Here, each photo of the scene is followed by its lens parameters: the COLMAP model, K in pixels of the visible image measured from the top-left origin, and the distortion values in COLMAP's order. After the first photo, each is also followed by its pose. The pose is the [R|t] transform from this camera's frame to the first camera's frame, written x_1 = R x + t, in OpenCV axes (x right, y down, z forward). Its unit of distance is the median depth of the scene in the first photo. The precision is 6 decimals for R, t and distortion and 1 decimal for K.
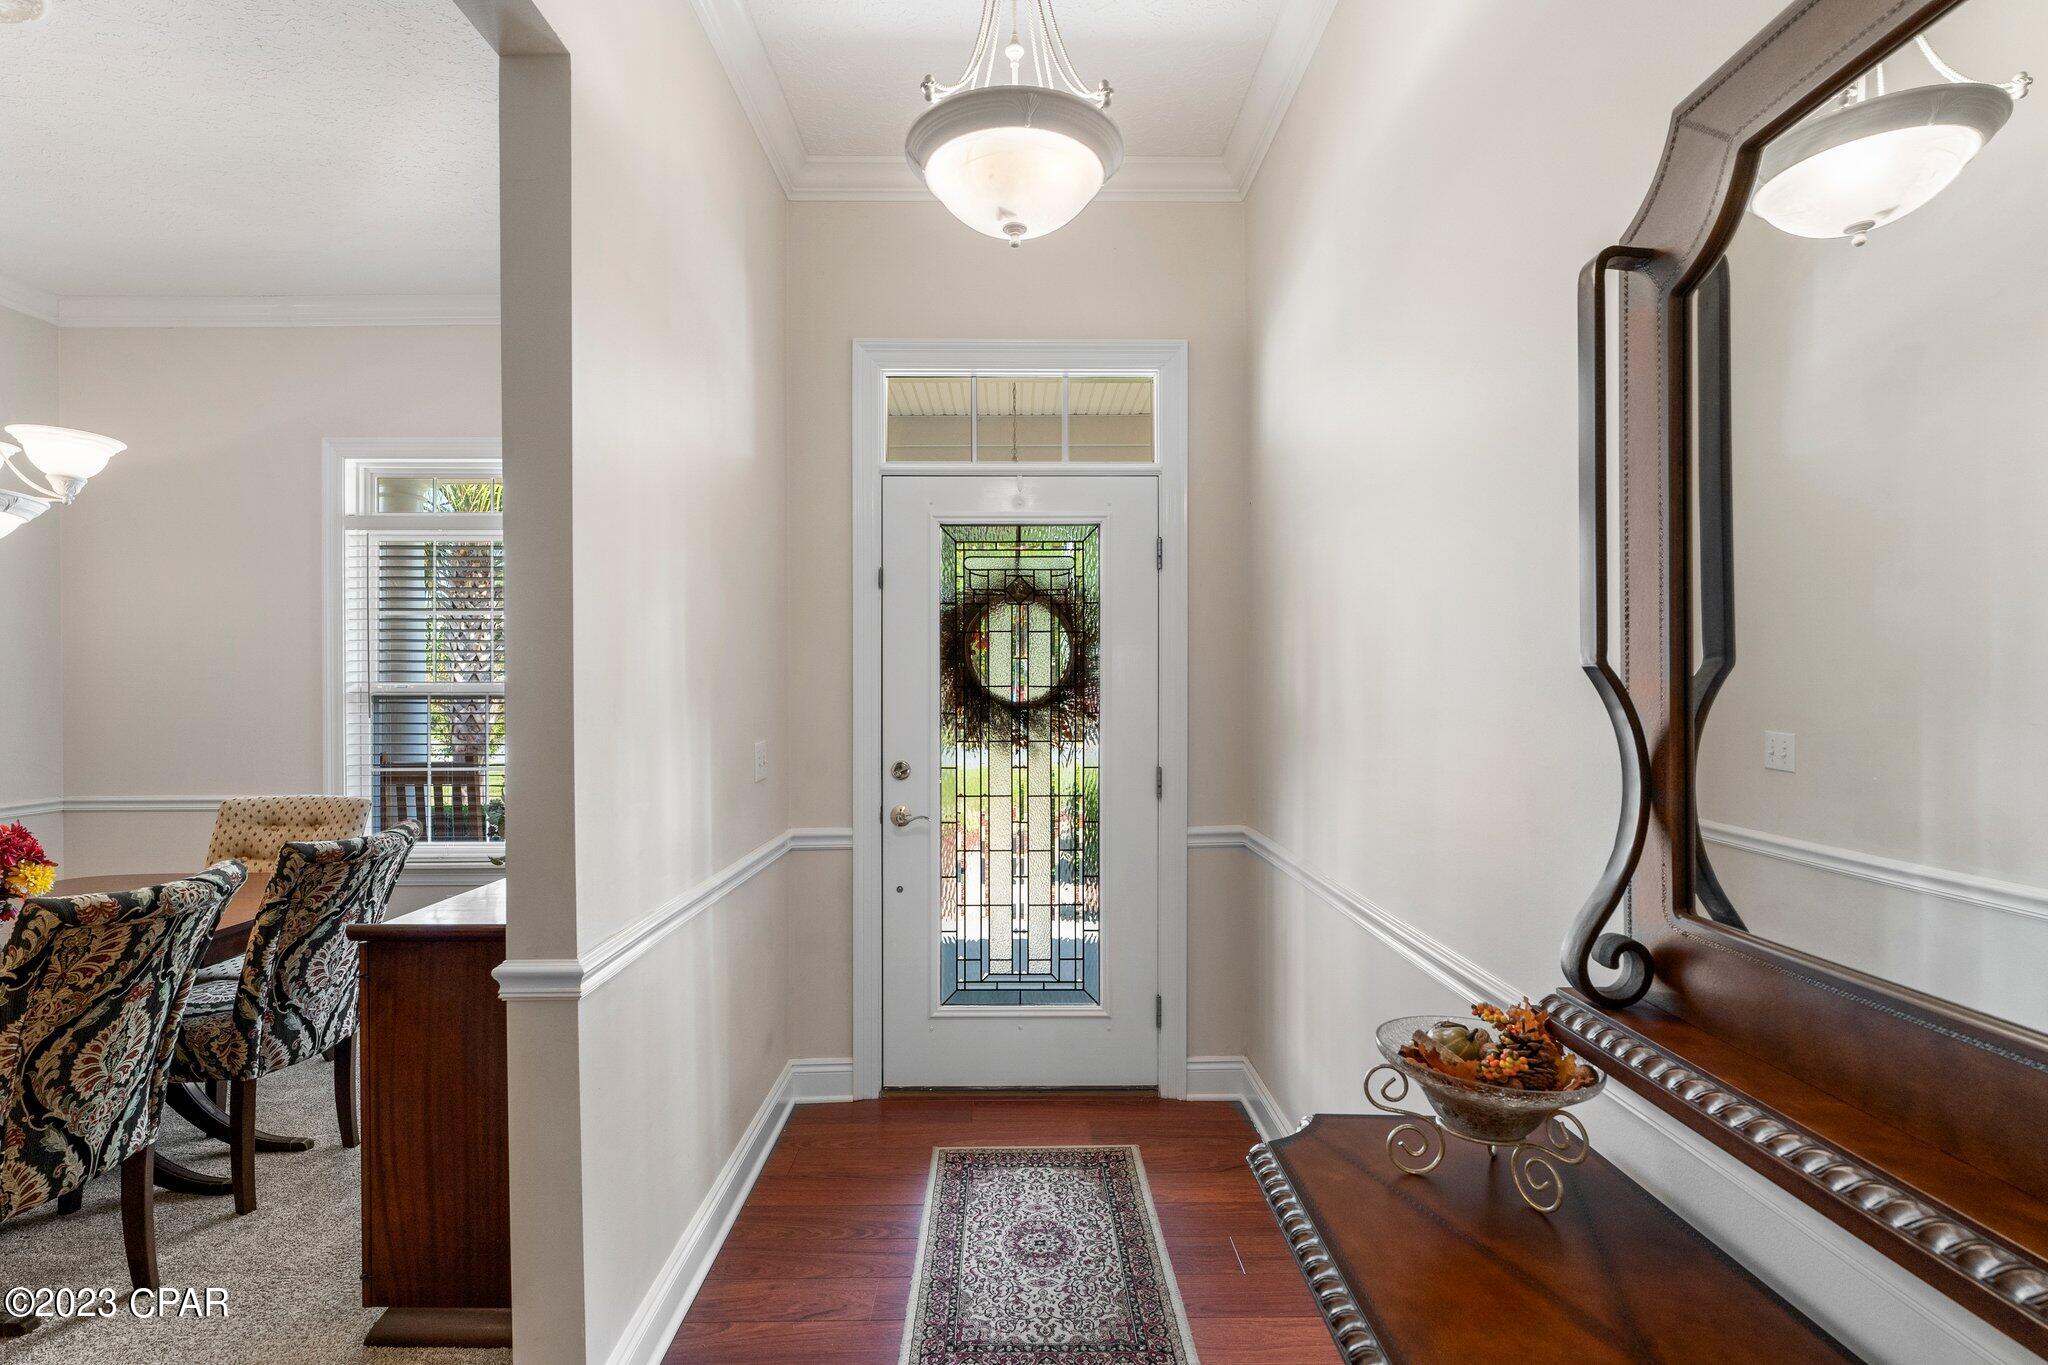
lens RADIAL K [[969.3, 0, 1018.4], [0, 969.3, 682.2], [0, 0, 1]] dist [-0.001383, 0.000383]
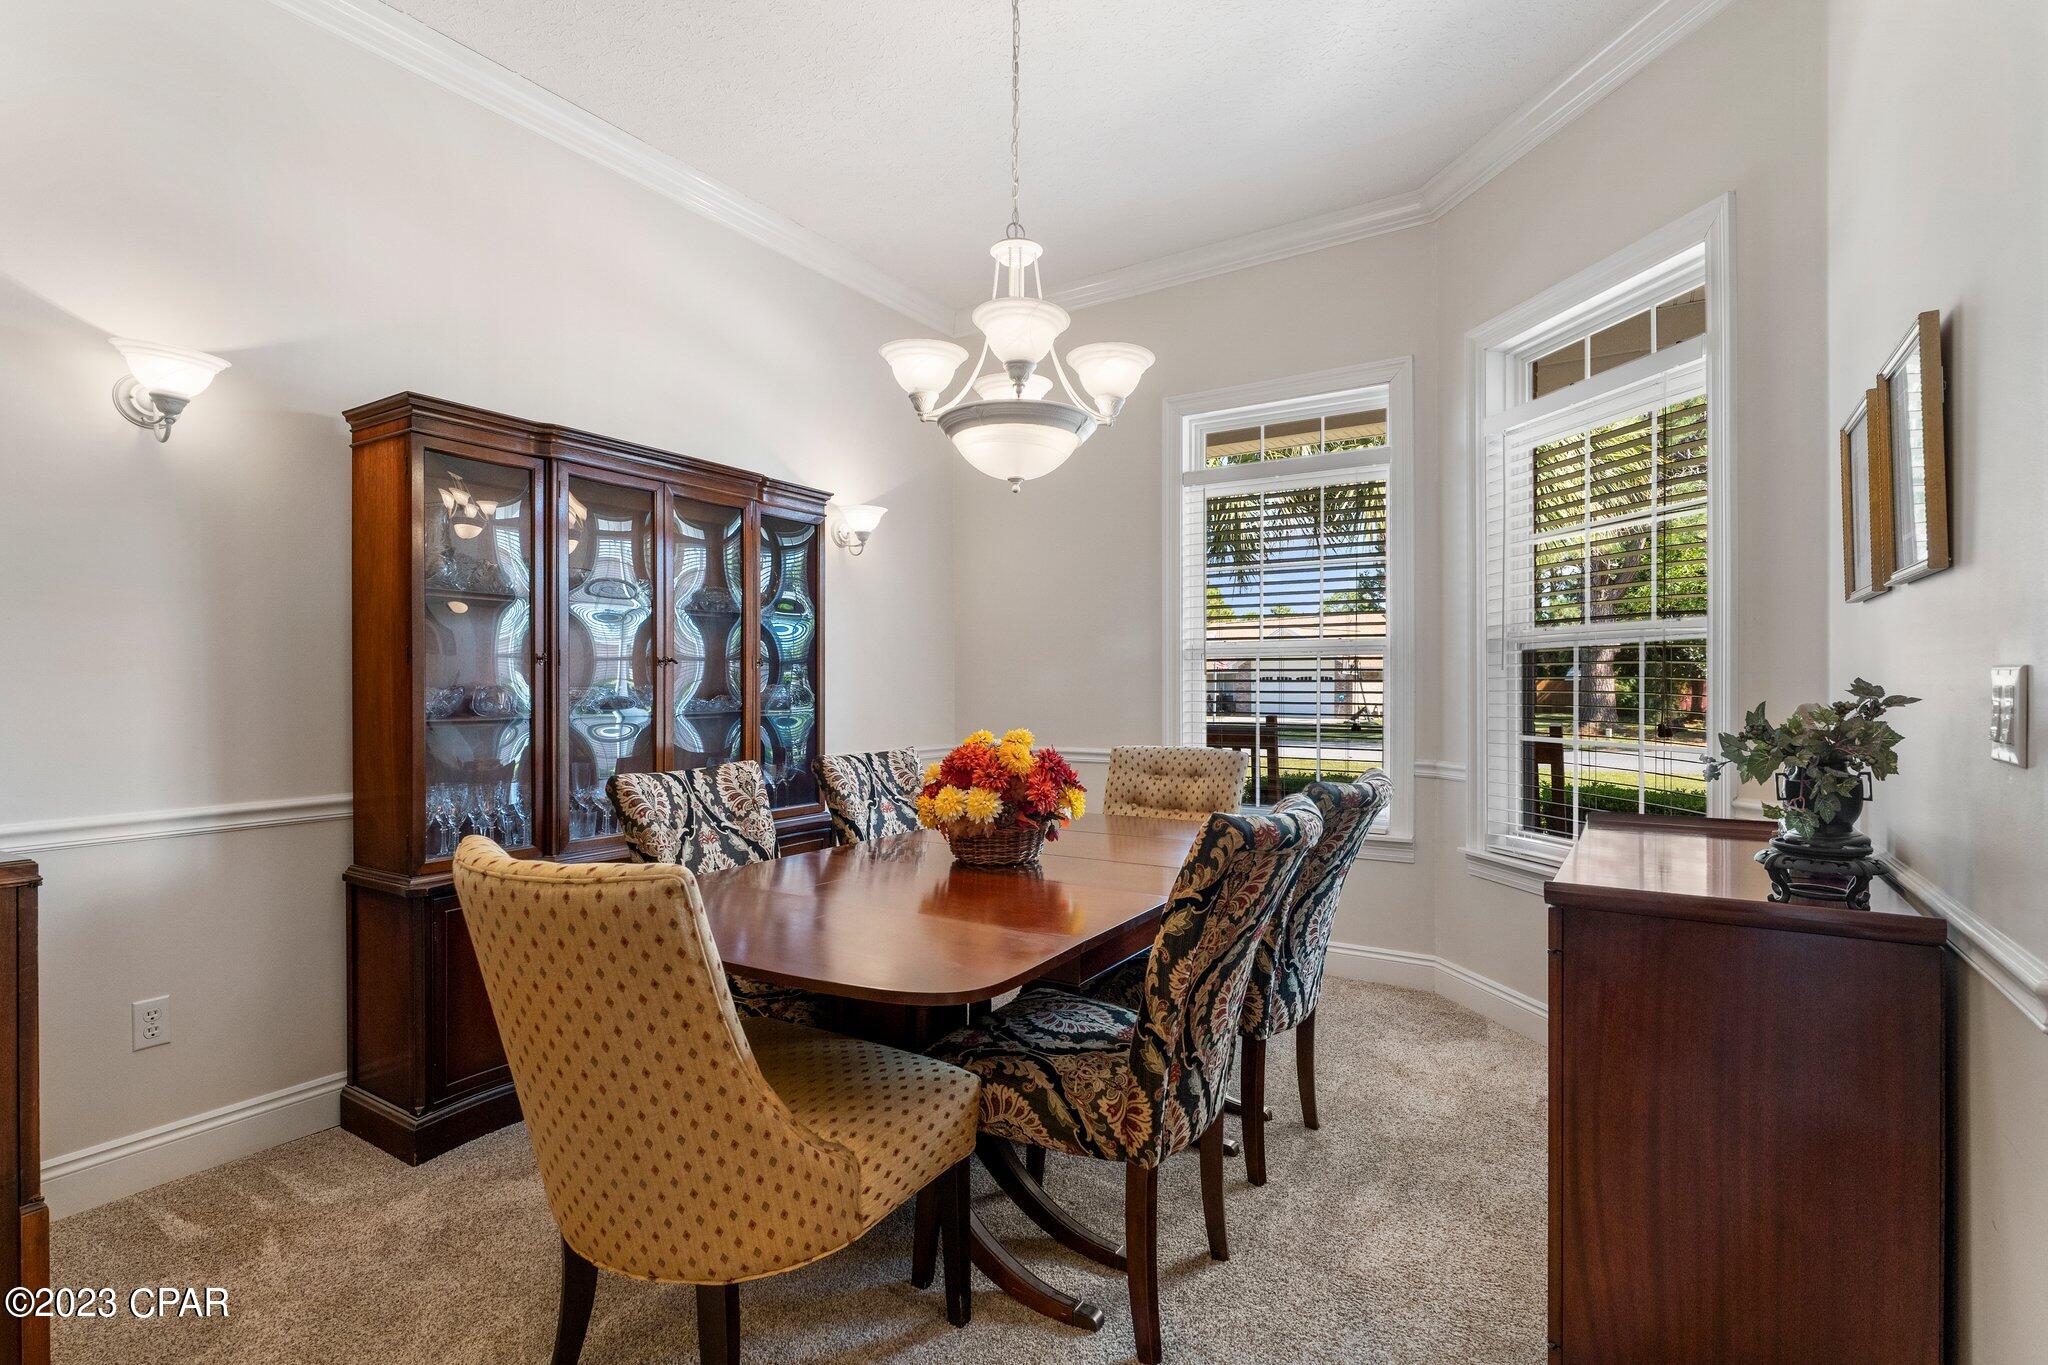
lens RADIAL K [[975.9, 0, 1030.2], [0, 975.9, 686.8], [0, 0, 1]] dist [-0.003480, -0.000290]
pose [[0.841591, 0.003146, -0.540107, -0.484133], [0.000603, 0.999977, 0.006763, 0.072311], [0.540116, -0.006018, 0.841569, 0.111260]]
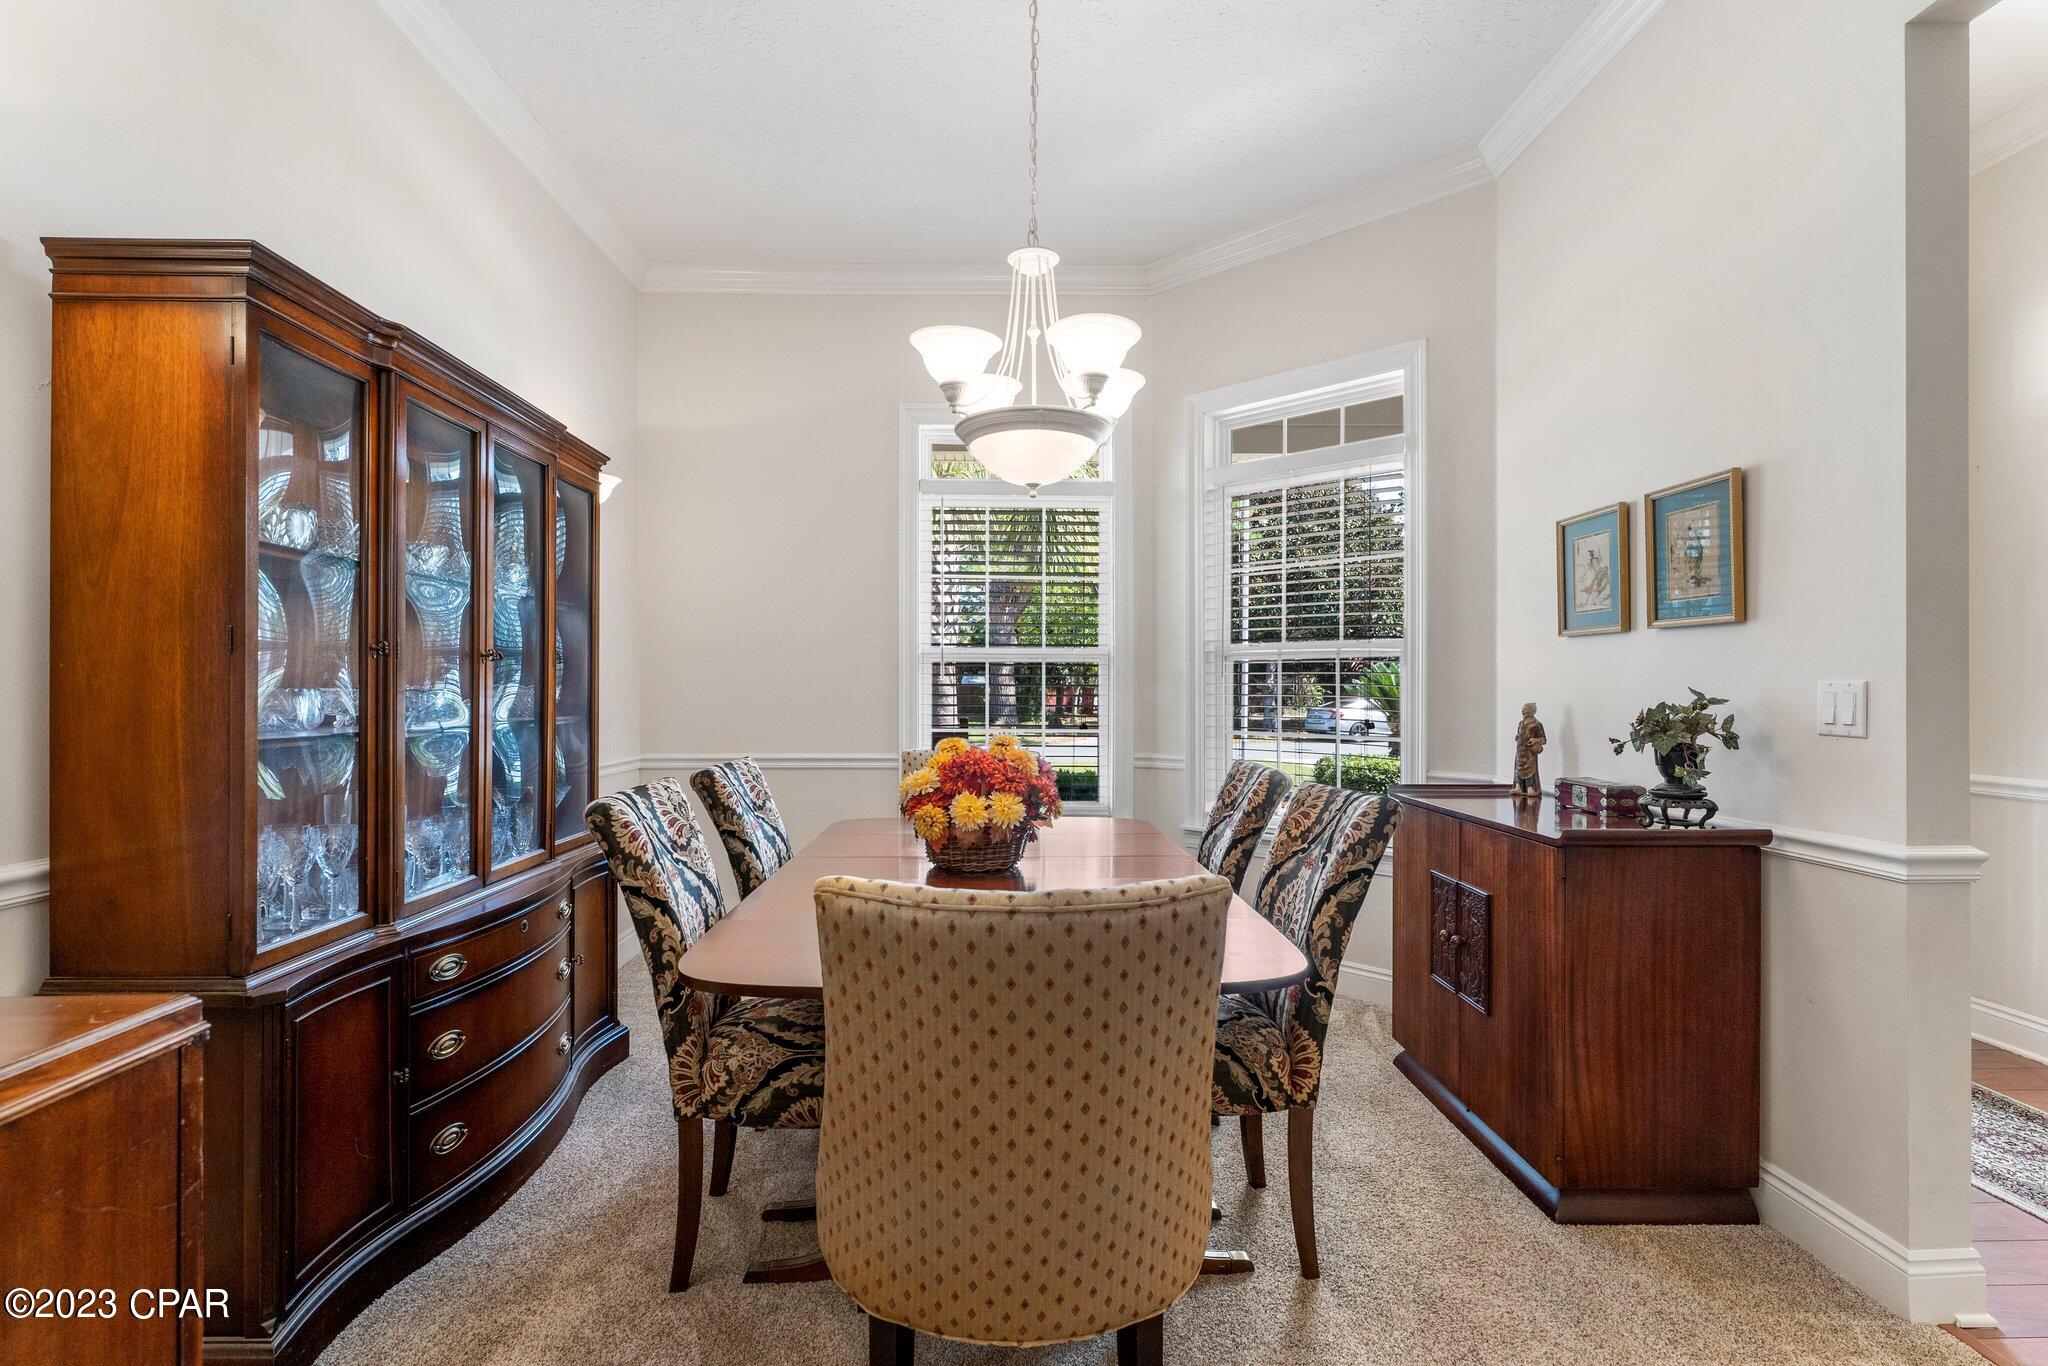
lens RADIAL K [[975.9, 0, 1030.2], [0, 975.9, 687.3], [0, 0, 1]] dist [-0.003480, -0.000290]
pose [[0.999835, 0.005822, 0.017230, -1.017372], [-0.005867, 0.999979, 0.002590, 0.073226], [-0.017215, -0.002691, 0.999848, -0.051511]]
